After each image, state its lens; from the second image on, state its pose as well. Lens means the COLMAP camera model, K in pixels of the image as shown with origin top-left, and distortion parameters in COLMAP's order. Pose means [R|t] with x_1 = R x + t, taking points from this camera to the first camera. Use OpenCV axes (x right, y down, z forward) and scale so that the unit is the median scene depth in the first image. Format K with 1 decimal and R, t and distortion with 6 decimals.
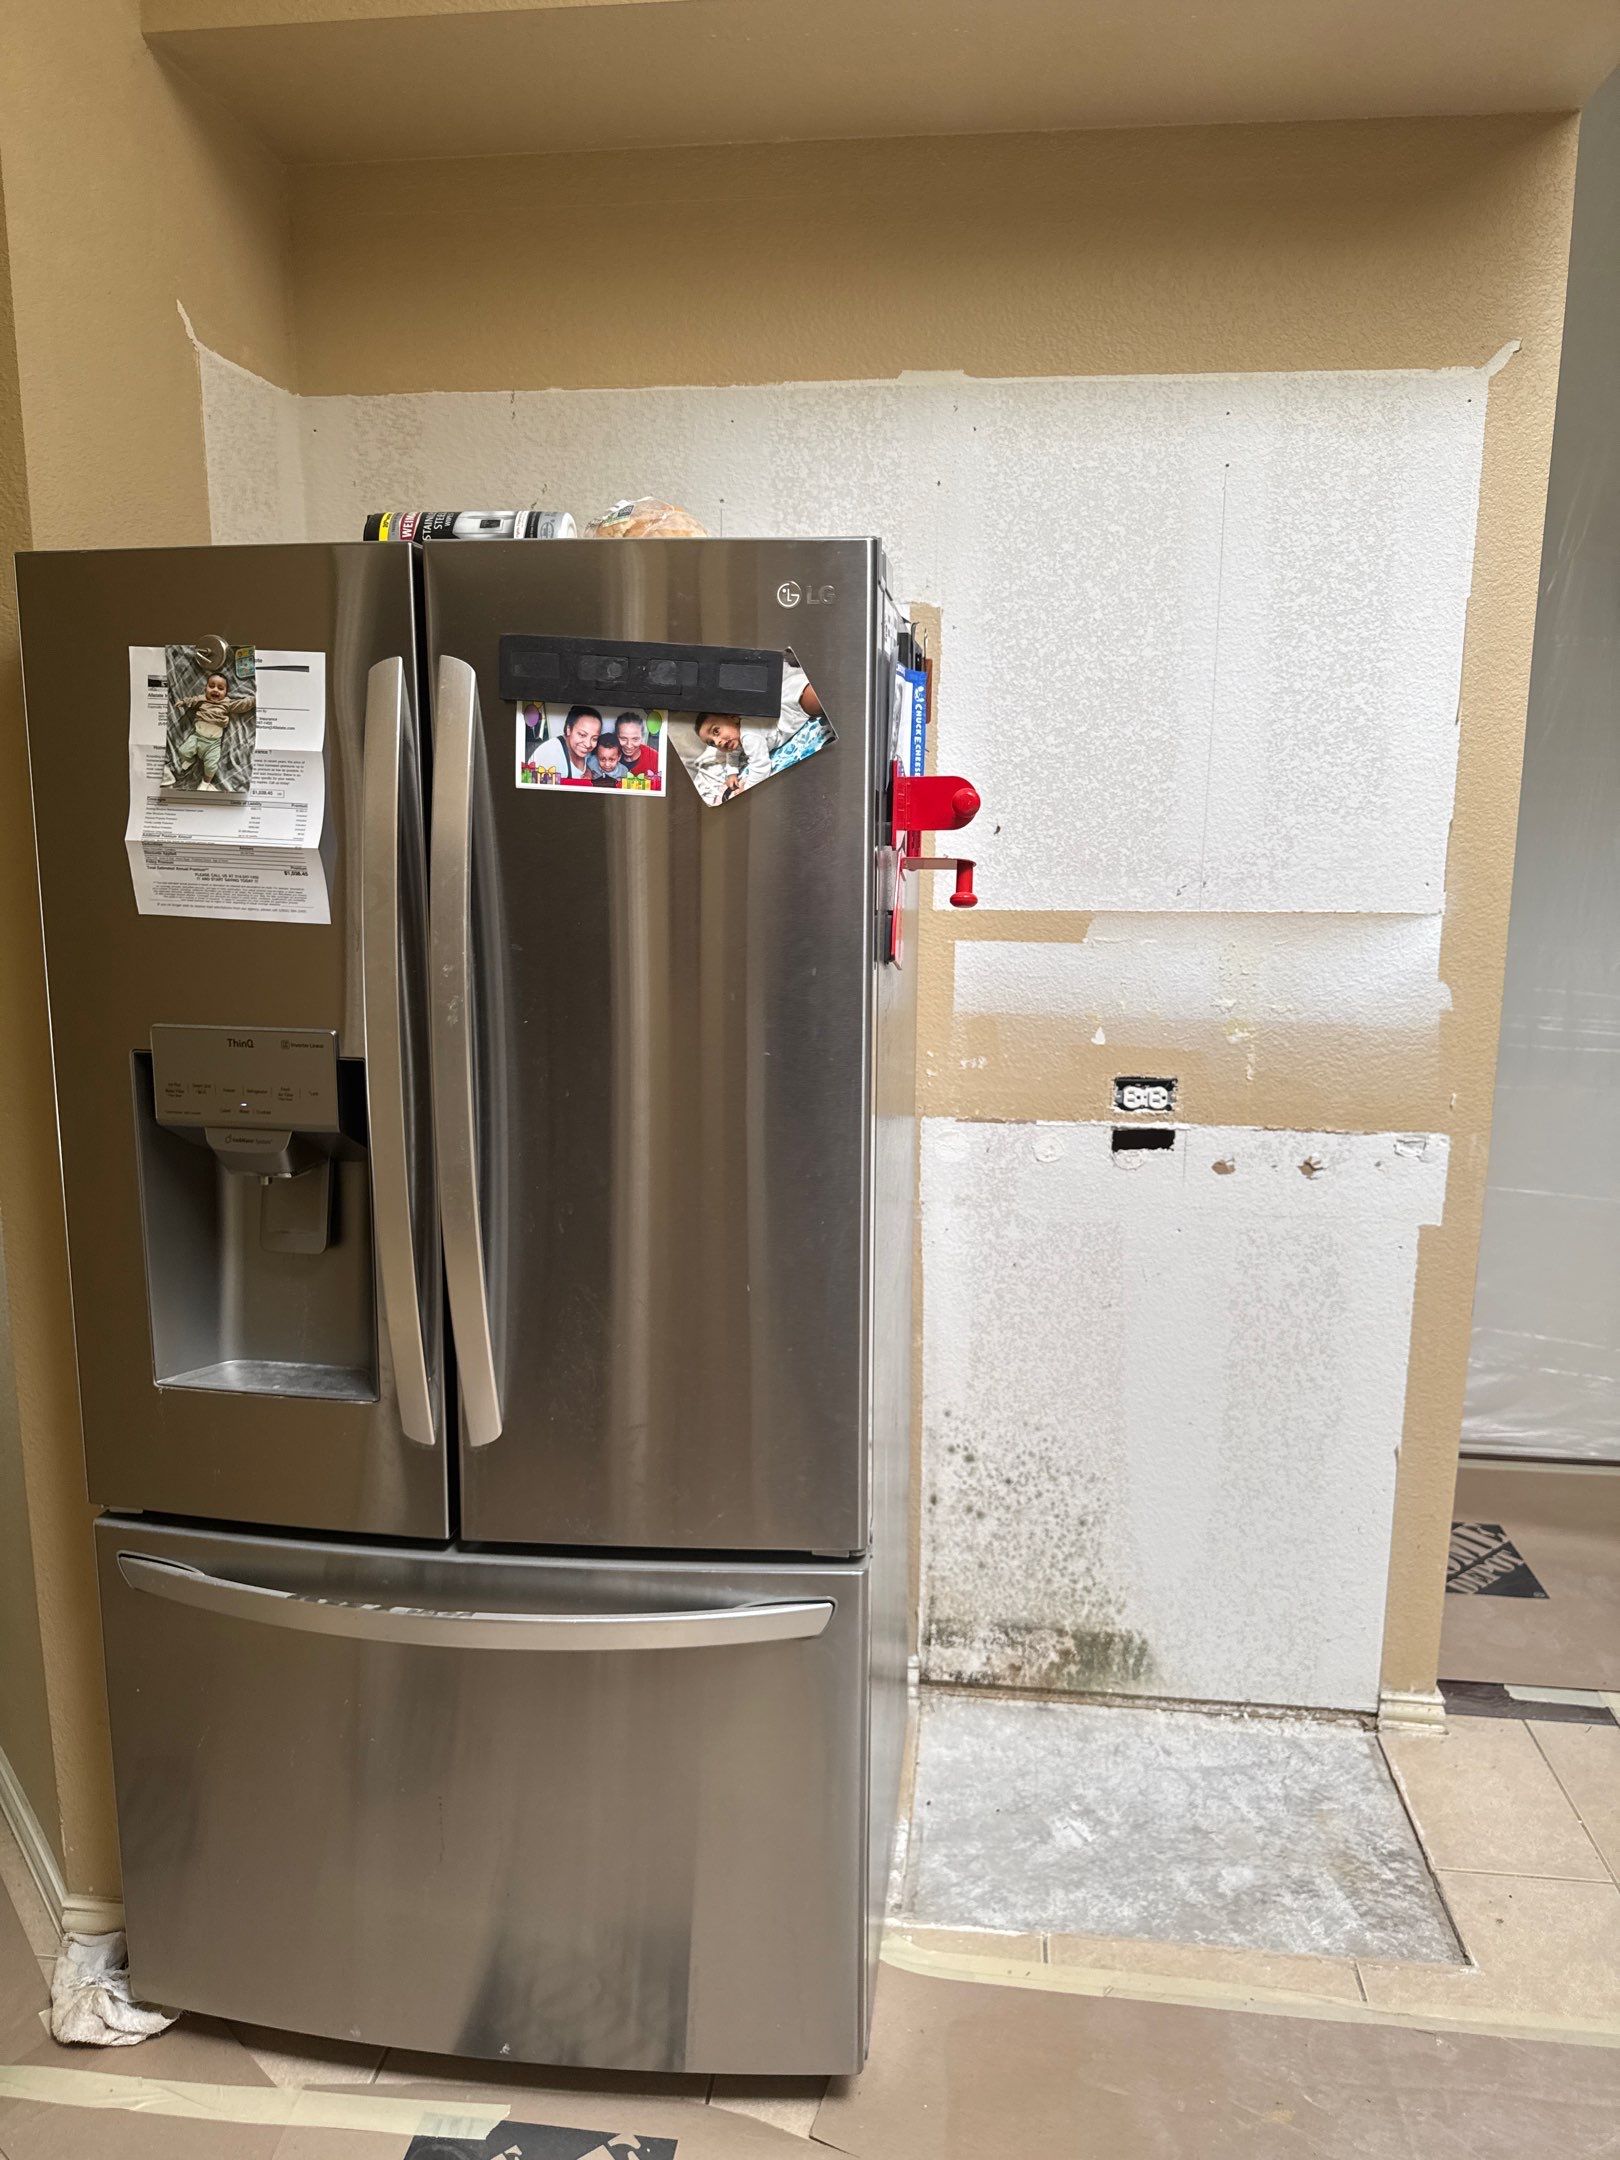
lens RADIAL K [[1527.7, 0, 814.5], [0, 1527.7, 1085.4], [0, 0, 1]] dist [0.065383, -0.093148]
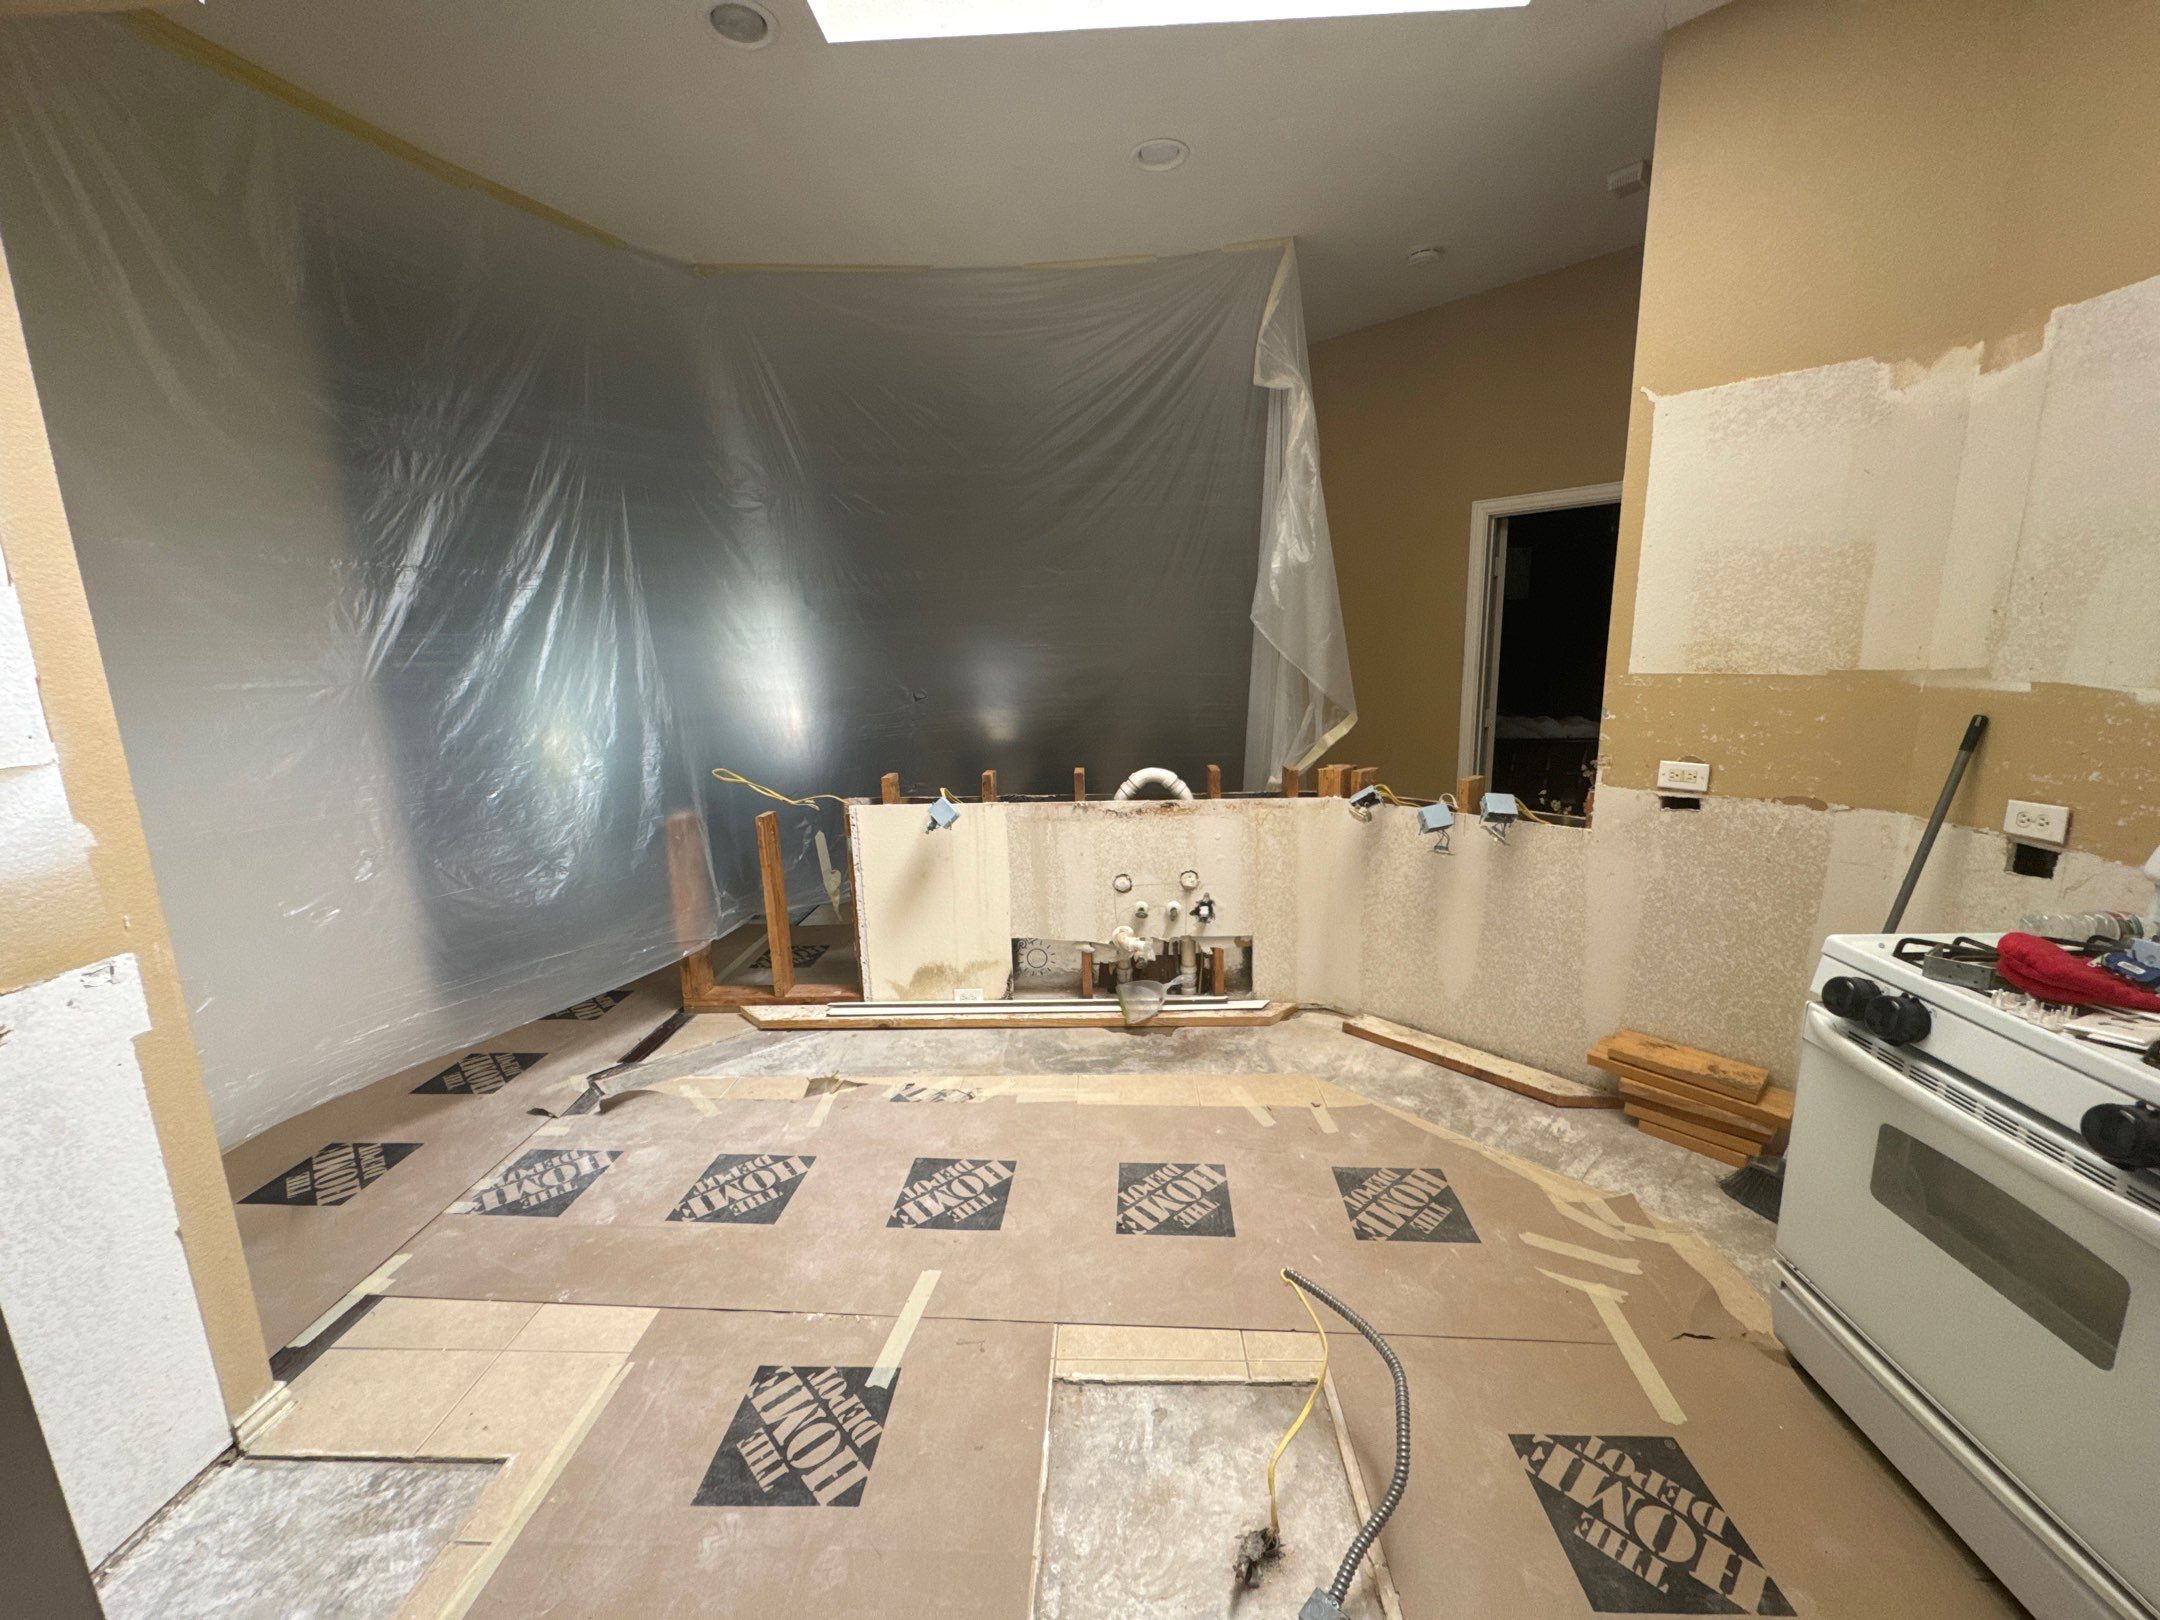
lens RADIAL K [[856.8, 0, 1076.7], [0, 856.8, 812.3], [0, 0, 1]] dist [-0.000453, -0.000461]
pose [[-0.074283, -0.202424, 0.976477, -0.349052], [0.212255, 0.953536, 0.213815, -0.079442], [-0.974387, 0.223145, -0.027866, 0.480166]]
